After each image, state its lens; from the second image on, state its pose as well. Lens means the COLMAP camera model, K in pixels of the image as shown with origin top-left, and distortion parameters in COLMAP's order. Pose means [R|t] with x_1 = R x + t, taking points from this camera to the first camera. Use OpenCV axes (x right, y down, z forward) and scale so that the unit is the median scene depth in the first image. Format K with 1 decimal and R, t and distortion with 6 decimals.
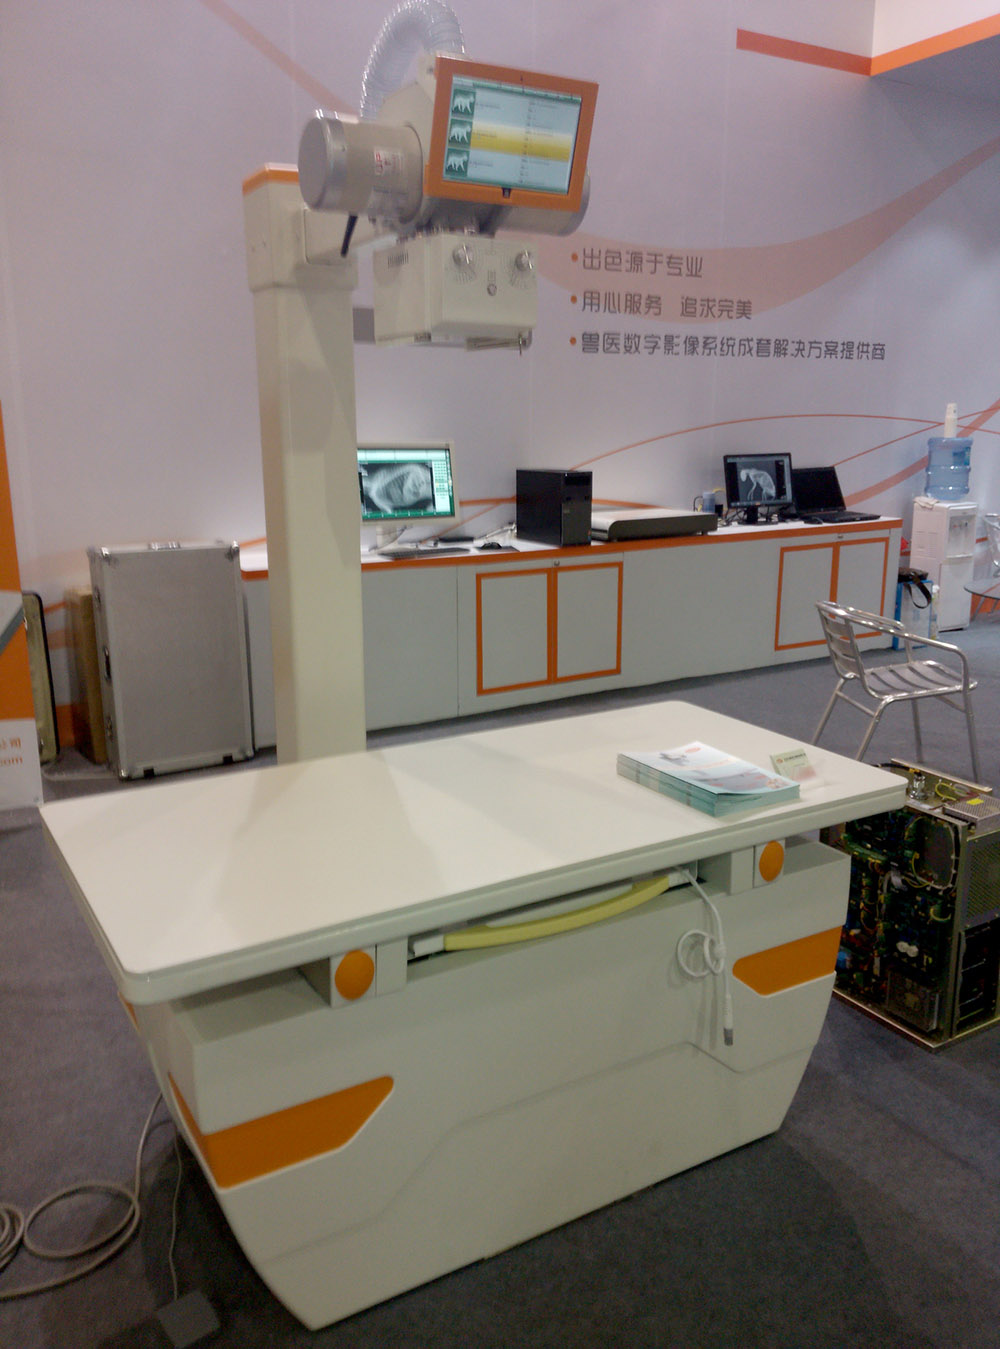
lens RADIAL K [[1104.3, 0, 484.1], [0, 1104.3, 677.9], [0, 0, 1]] dist [0.086834, -0.209765]
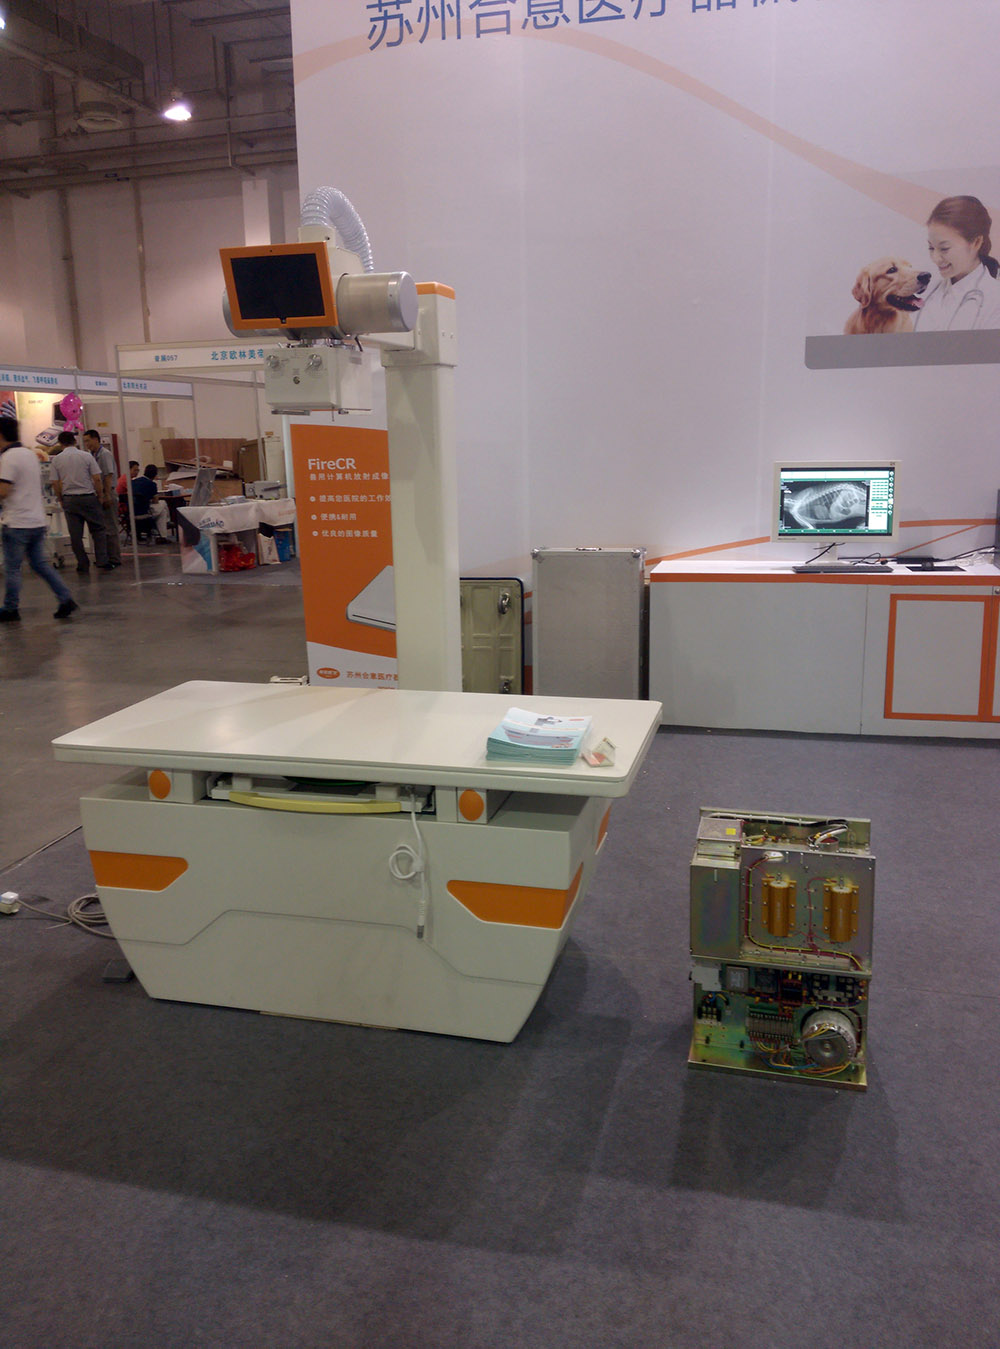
lens RADIAL K [[1104.3, 0, 484.1], [0, 1104.3, 677.9], [0, 0, 1]] dist [0.086834, -0.209765]
pose [[0.687644, 0.136914, -0.713022, 0.457935], [-0.145970, 0.988077, 0.048956, -0.016050], [0.711223, 0.070415, 0.699431, 0.052836]]
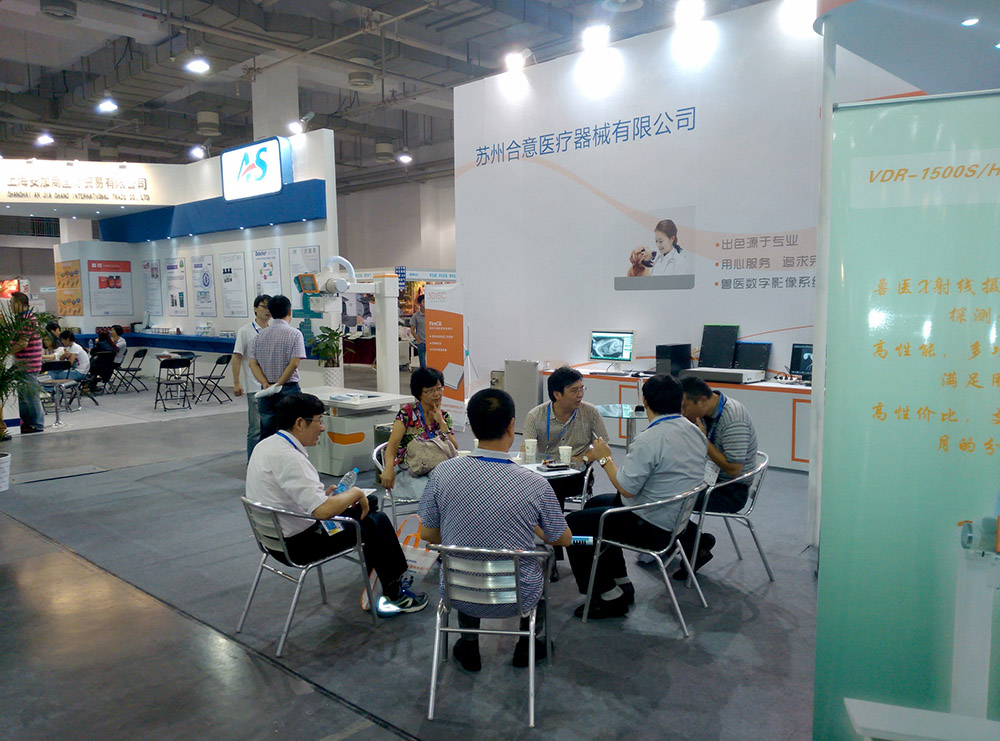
lens RADIAL K [[818.6, 0, 500.0], [0, 818.6, 370.5], [0, 0, 1]] dist [0.086834, -0.209765]
pose [[0.270788, 0.080136, -0.959298, 1.579957], [-0.217035, 0.975953, 0.020264, -0.103792], [0.937854, 0.202714, 0.281669, 0.264051]]
